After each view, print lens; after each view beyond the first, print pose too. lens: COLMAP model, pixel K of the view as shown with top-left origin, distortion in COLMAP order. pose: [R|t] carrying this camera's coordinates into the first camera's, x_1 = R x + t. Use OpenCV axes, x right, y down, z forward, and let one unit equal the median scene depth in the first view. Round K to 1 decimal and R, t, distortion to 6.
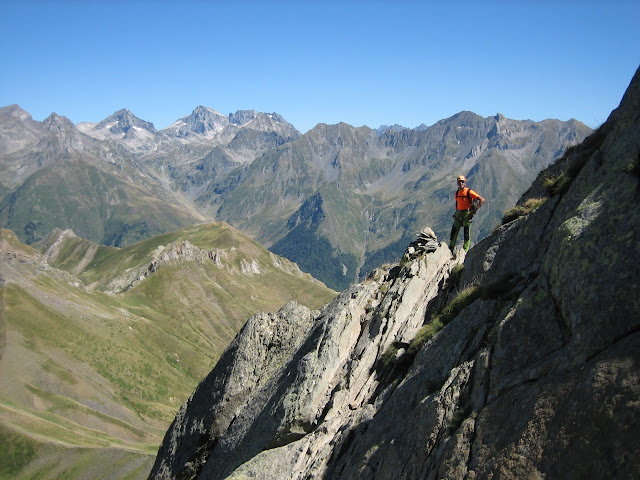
lens RADIAL K [[667.7, 0, 320.0], [0, 667.7, 240.0], [0, 0, 1]] dist [-0.160126, 0.183402]
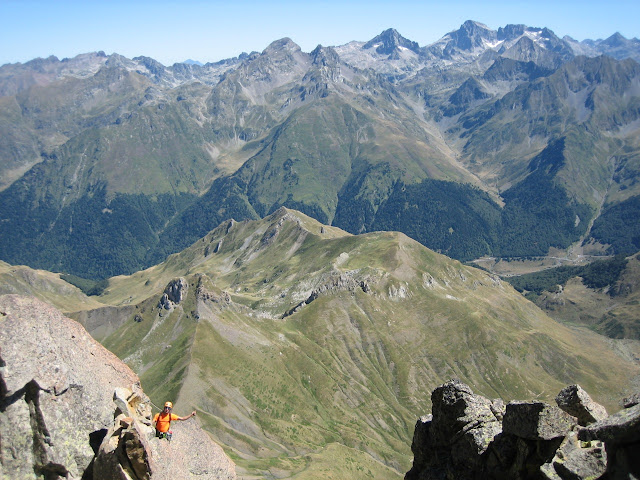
lens RADIAL K [[672.1, 0, 320.0], [0, 672.1, 240.0], [0, 0, 1]] dist [-0.152020, 0.204891]
pose [[0.912367, 0.103332, -0.396117, 0.073726], [-0.035872, 0.984077, 0.174085, -0.079233], [0.407798, -0.144620, 0.901546, -0.051658]]
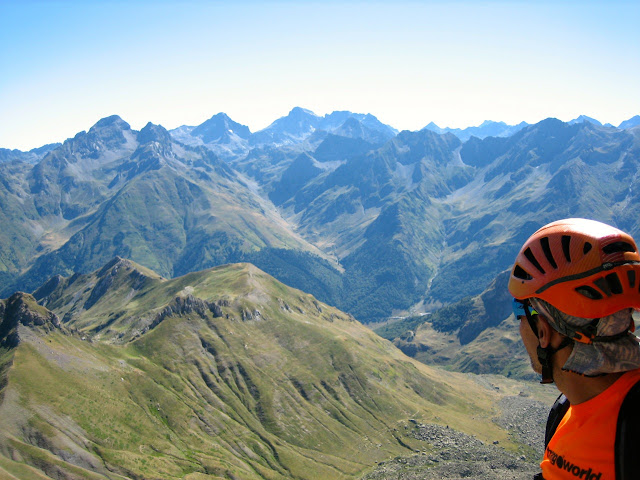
lens RADIAL K [[672.1, 0, 320.0], [0, 672.1, 240.0], [0, 0, 1]] dist [-0.152020, 0.204891]
pose [[0.985698, 0.016618, -0.167699, 0.057219], [-0.013805, 0.999744, 0.017925, -0.031795], [0.167954, -0.015353, 0.985675, -0.025975]]
